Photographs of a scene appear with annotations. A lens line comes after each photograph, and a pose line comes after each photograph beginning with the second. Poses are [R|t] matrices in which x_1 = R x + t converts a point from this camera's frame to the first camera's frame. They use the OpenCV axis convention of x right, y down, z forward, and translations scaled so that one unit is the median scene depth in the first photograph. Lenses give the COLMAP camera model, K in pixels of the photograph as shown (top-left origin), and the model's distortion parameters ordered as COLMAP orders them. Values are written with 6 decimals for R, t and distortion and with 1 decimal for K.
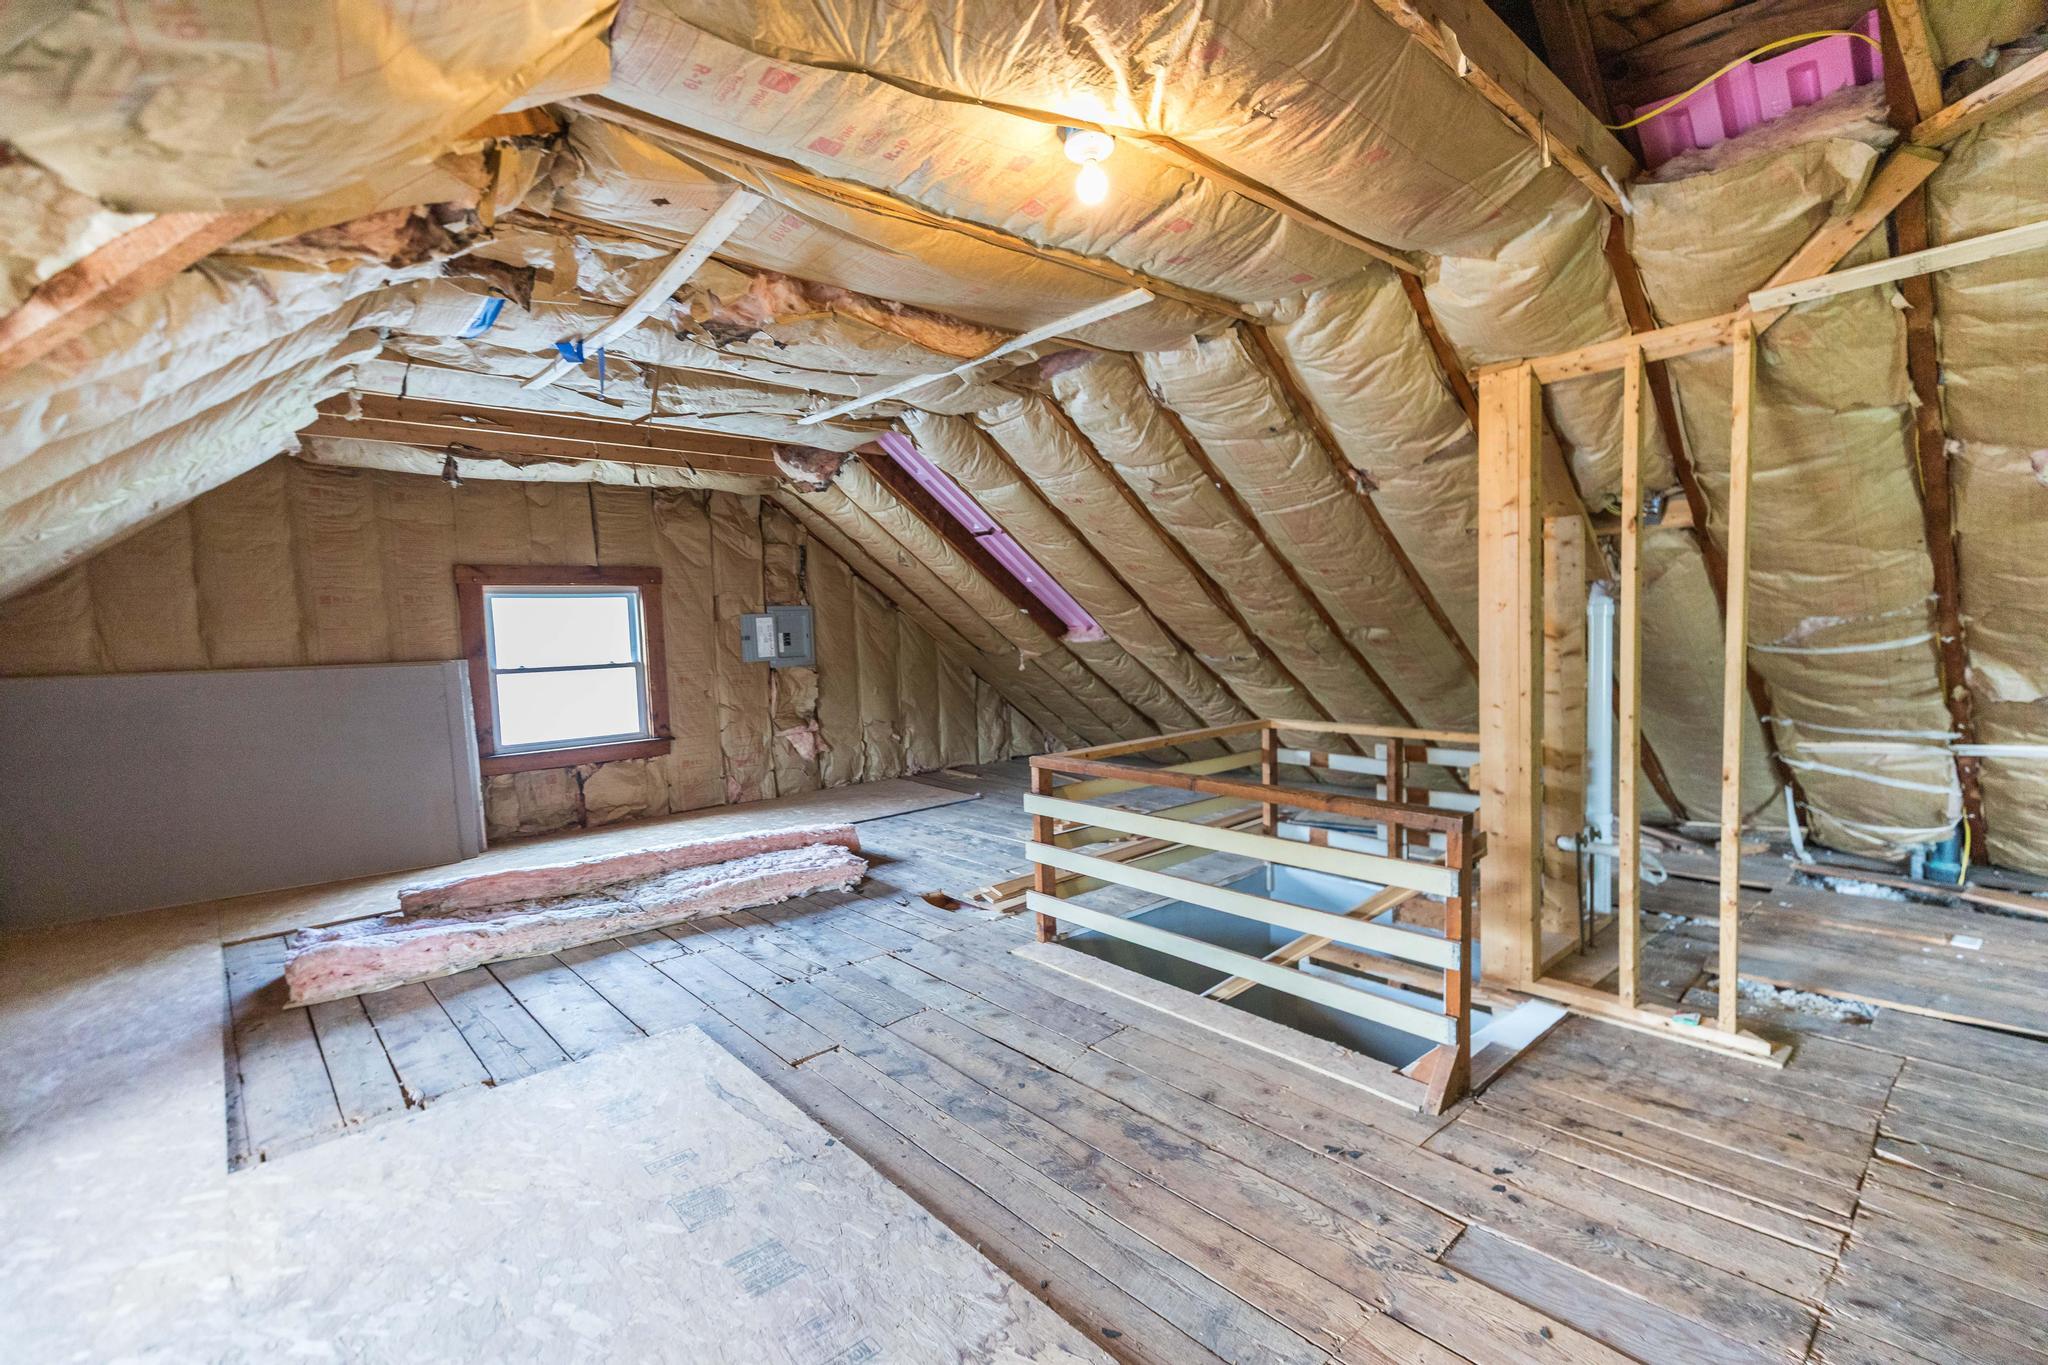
lens RADIAL K [[951.0, 0, 1028.5], [0, 951.0, 688.7], [0, 0, 1]] dist [-0.000283, 0.000789]
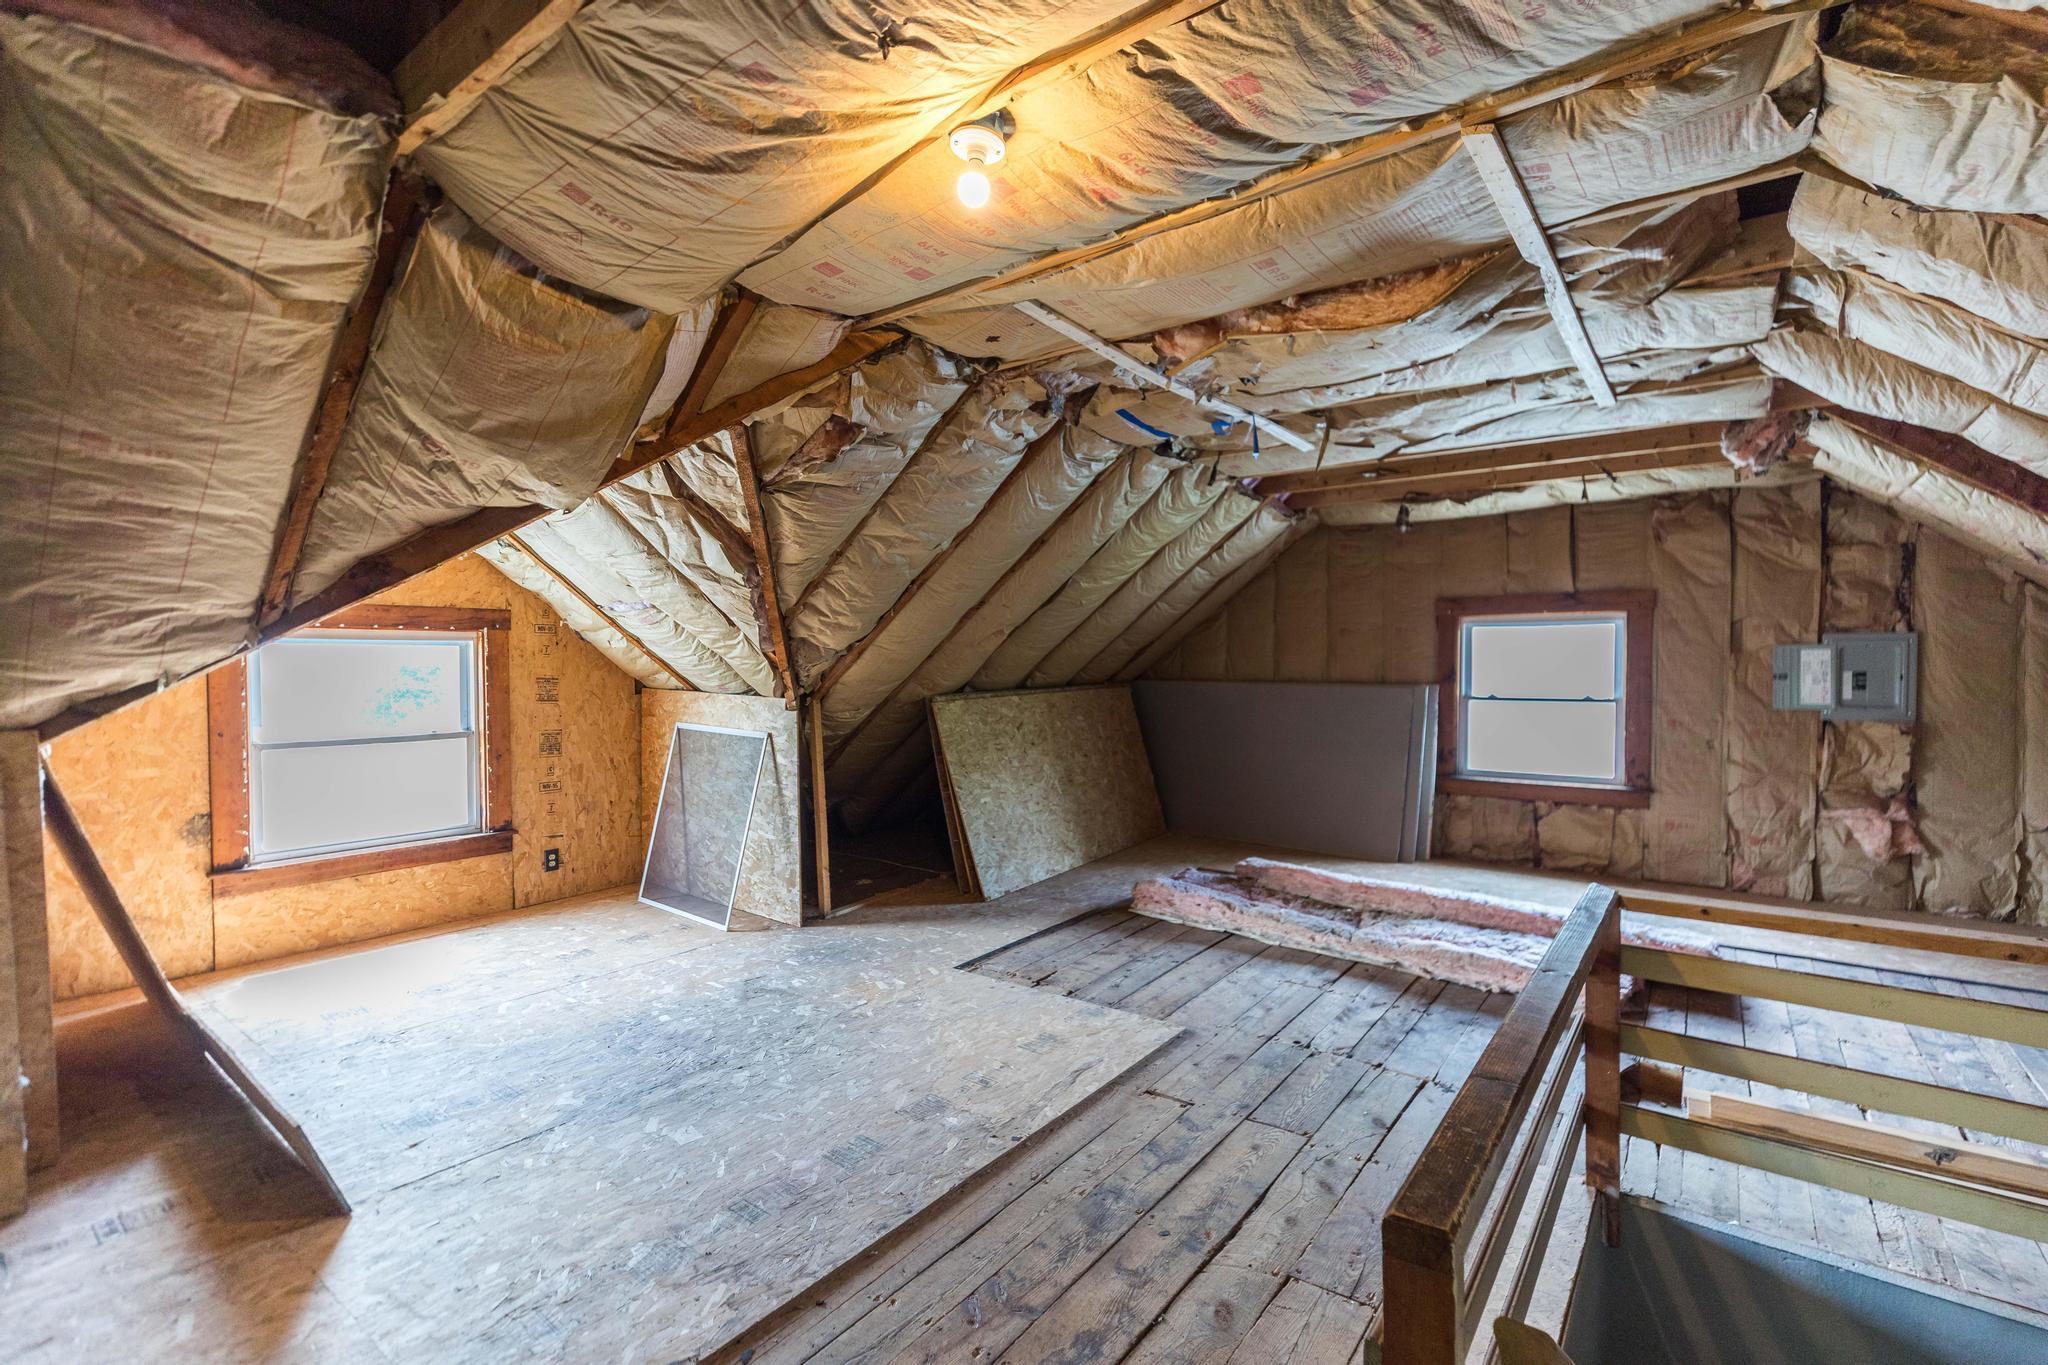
lens RADIAL K [[906.7, 0, 1026.3], [0, 906.7, 680.6], [0, 0, 1]] dist [0.001439, -0.000130]
pose [[0.184405, 0.049289, -0.981614, 0.347548], [-0.073658, 0.996626, 0.036205, -0.038384], [0.980086, 0.065627, 0.187413, 0.341469]]
